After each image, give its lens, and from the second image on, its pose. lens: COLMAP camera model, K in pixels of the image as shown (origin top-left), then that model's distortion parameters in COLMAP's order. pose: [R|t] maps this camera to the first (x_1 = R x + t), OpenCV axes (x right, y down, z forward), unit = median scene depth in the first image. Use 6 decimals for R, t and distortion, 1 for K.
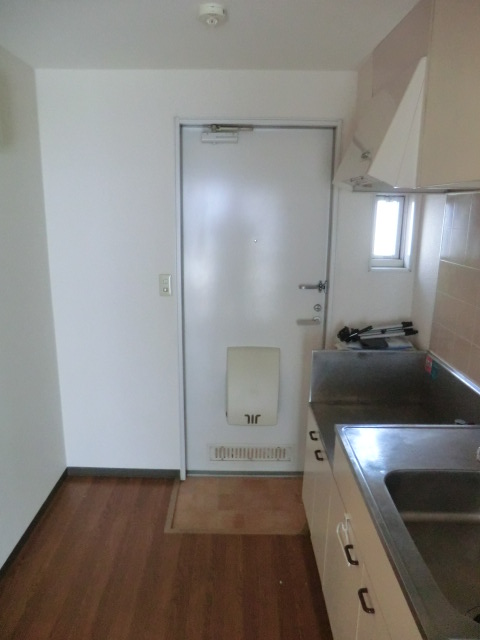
lens RADIAL K [[452.5, 0, 232.6], [0, 452.5, 318.1], [0, 0, 1]] dist [-0.095637, 0.075068]
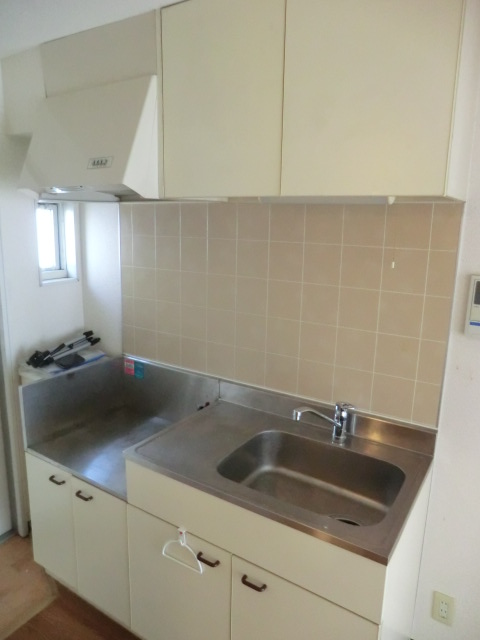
lens RADIAL K [[452.5, 0, 232.6], [0, 452.5, 318.1], [0, 0, 1]] dist [-0.095637, 0.075068]
pose [[0.536098, -0.173479, 0.826138, -0.258259], [0.182879, 0.979282, 0.086963, -0.050174], [-0.824108, 0.104463, 0.556717, 0.190170]]
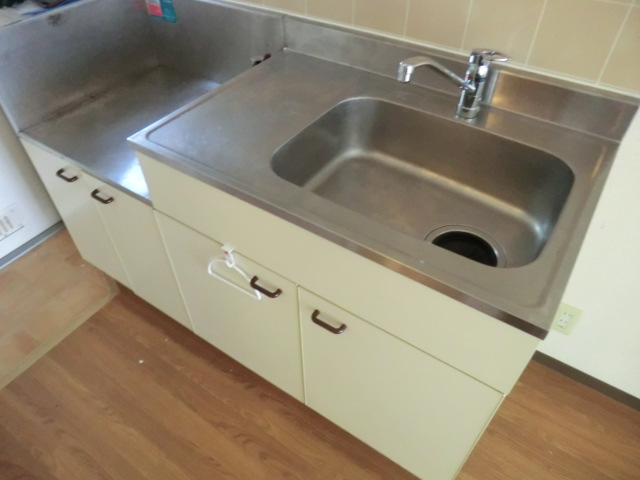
lens RADIAL K [[452.5, 0, 315.6], [0, 452.5, 248.2], [0, 0, 1]] dist [-0.095637, 0.075068]
pose [[0.549296, -0.606230, 0.575117, -0.042911], [0.208319, 0.765861, 0.608326, 0.030584], [-0.809245, -0.214343, 0.546973, 0.313813]]
